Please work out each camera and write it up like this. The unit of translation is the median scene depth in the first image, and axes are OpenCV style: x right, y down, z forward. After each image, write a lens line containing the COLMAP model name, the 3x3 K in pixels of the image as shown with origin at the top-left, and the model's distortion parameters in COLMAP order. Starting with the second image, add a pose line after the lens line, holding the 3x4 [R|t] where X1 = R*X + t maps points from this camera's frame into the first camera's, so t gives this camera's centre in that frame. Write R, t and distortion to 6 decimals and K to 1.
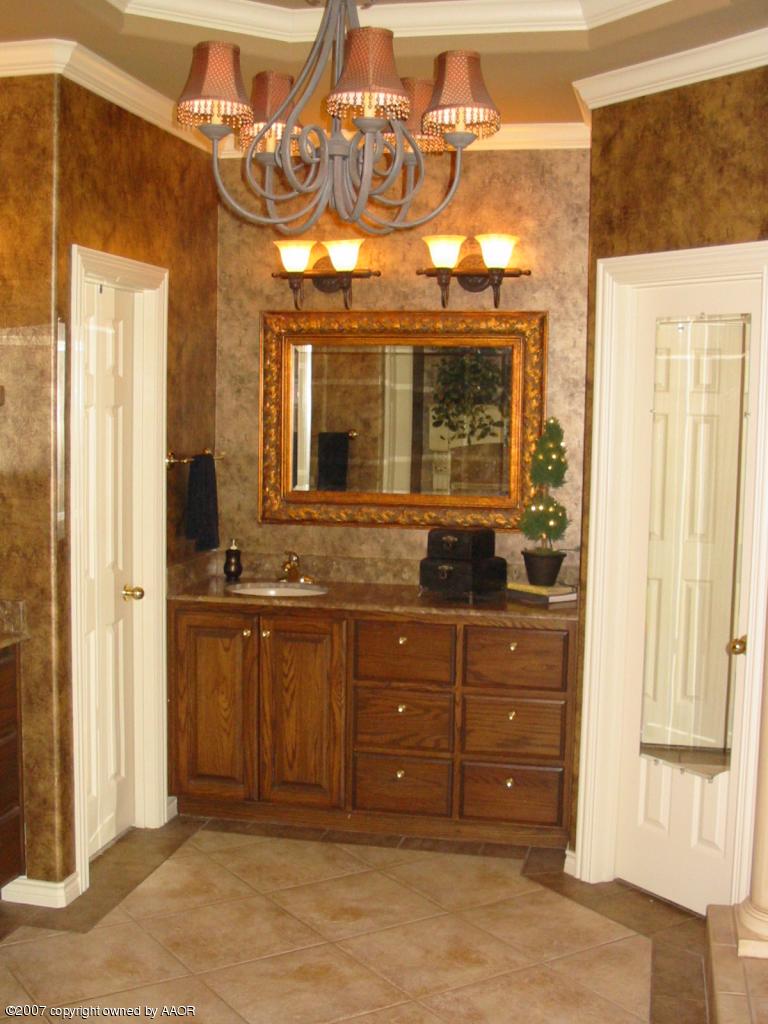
lens RADIAL K [[1257.7, 0, 384.8], [0, 1257.7, 512.1], [0, 0, 1]] dist [-0.127557, 0.000000]
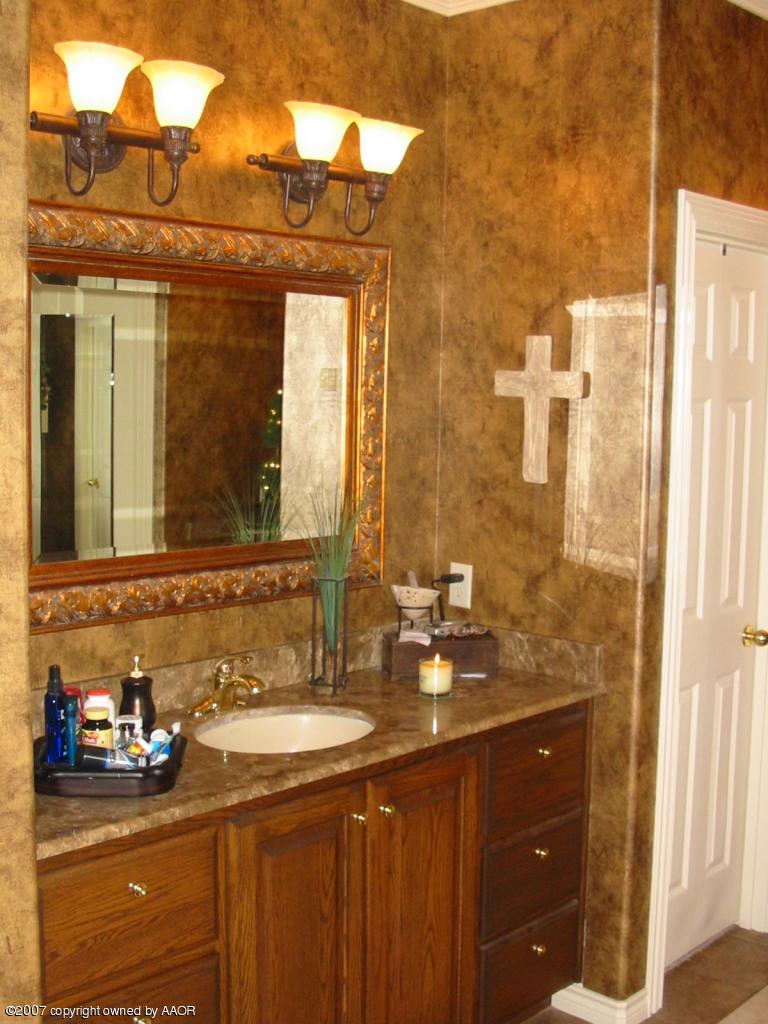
lens RADIAL K [[1257.7, 0, 383.7], [0, 1257.7, 512.3], [0, 0, 1]] dist [-0.127557, 0.000000]
pose [[0.856636, 0.047738, -0.513708, -0.004594], [-0.044141, 0.998841, 0.019213, -0.022188], [0.514029, 0.006217, 0.857750, 0.246930]]
